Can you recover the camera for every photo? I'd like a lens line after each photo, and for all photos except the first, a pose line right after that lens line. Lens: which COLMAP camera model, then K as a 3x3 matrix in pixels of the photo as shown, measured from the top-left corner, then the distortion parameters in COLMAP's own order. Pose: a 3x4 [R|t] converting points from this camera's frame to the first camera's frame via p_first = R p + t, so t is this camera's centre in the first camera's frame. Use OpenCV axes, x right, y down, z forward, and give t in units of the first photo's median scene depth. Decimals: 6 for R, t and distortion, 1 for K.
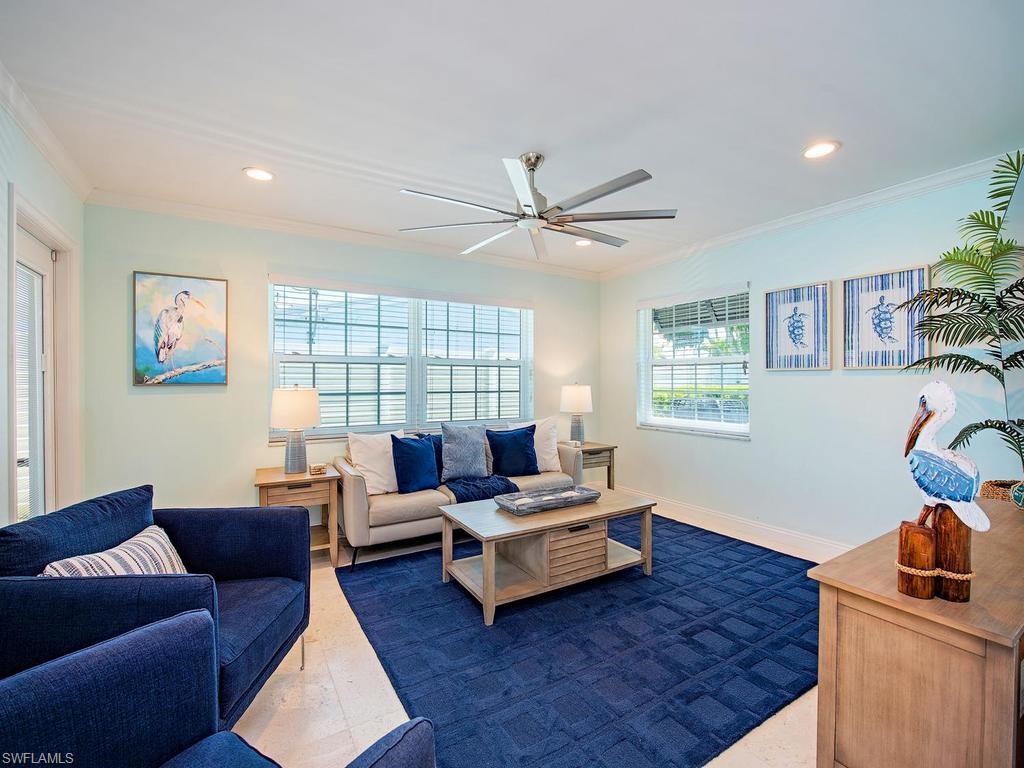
lens RADIAL K [[465.9, 0, 511.6], [0, 465.9, 381.2], [0, 0, 1]] dist [-0.002256, -0.000025]
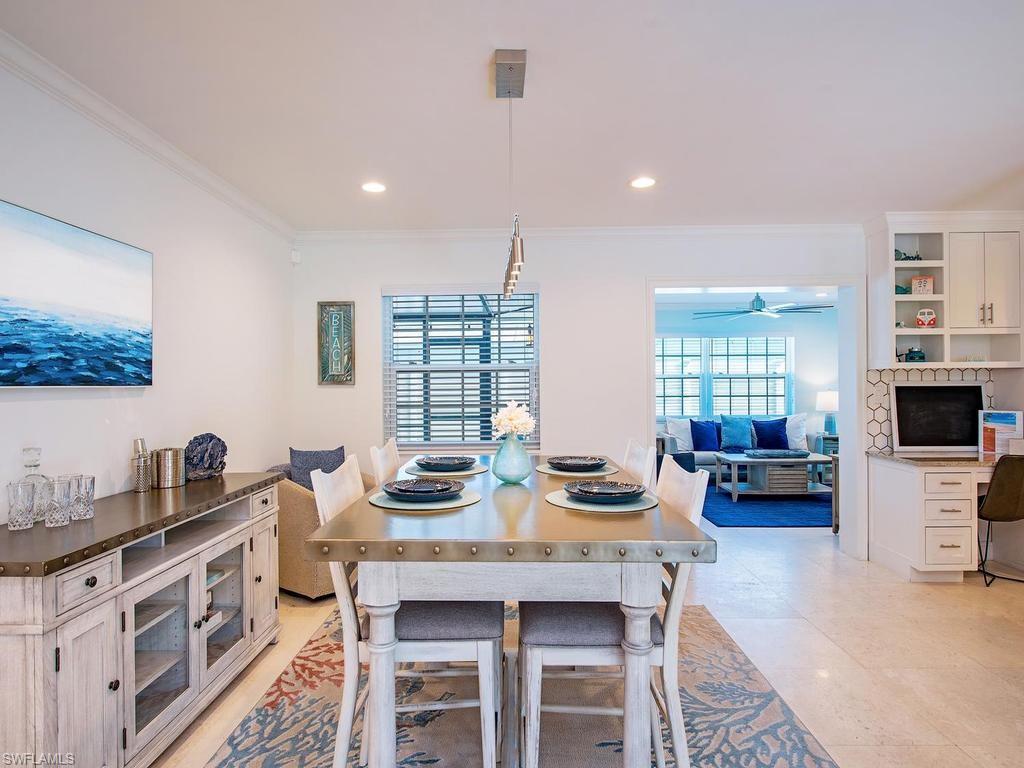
lens RADIAL K [[569.2, 0, 505.6], [0, 569.2, 381.8], [0, 0, 1]] dist [0.001107, -0.000674]
pose [[0.836997, -0.011591, -0.547085, 0.287190], [0.009488, 0.999933, -0.006670, -0.018747], [0.547125, 0.000391, 0.837051, -1.006596]]
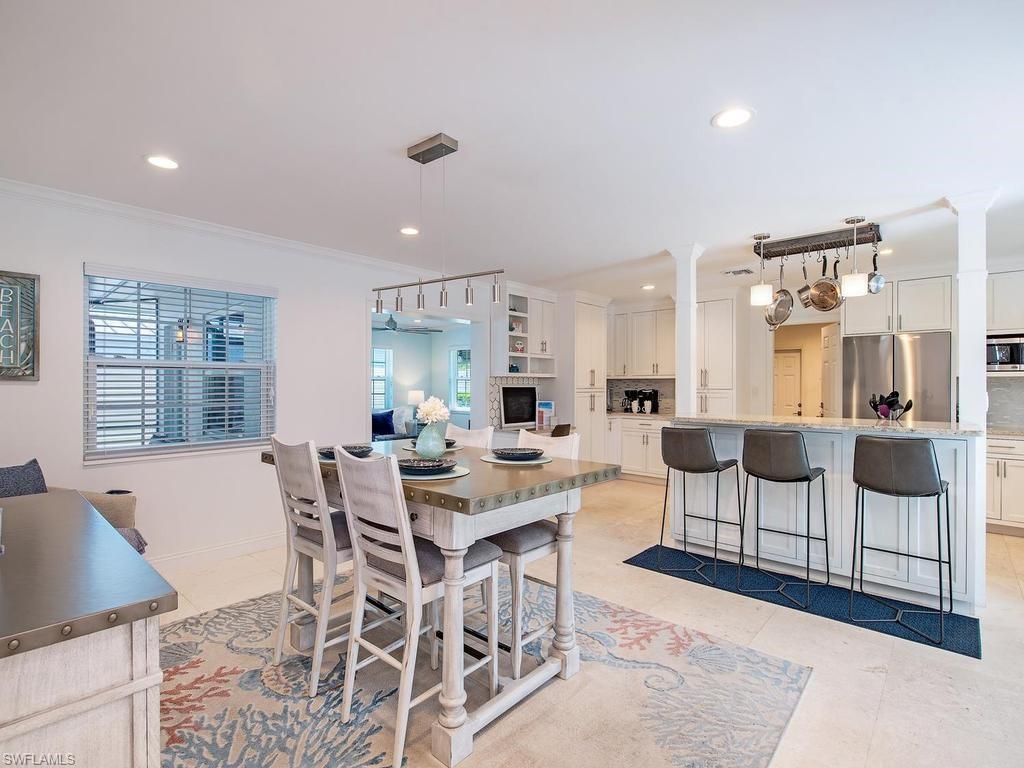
lens RADIAL K [[496.1, 0, 519.3], [0, 496.1, 385.3], [0, 0, 1]] dist [0.003256, -0.000659]
pose [[0.958562, 0.001321, 0.284880, -0.036746], [-0.002163, 0.999994, 0.002642, -0.020126], [-0.284875, -0.003149, 0.958560, -1.158812]]
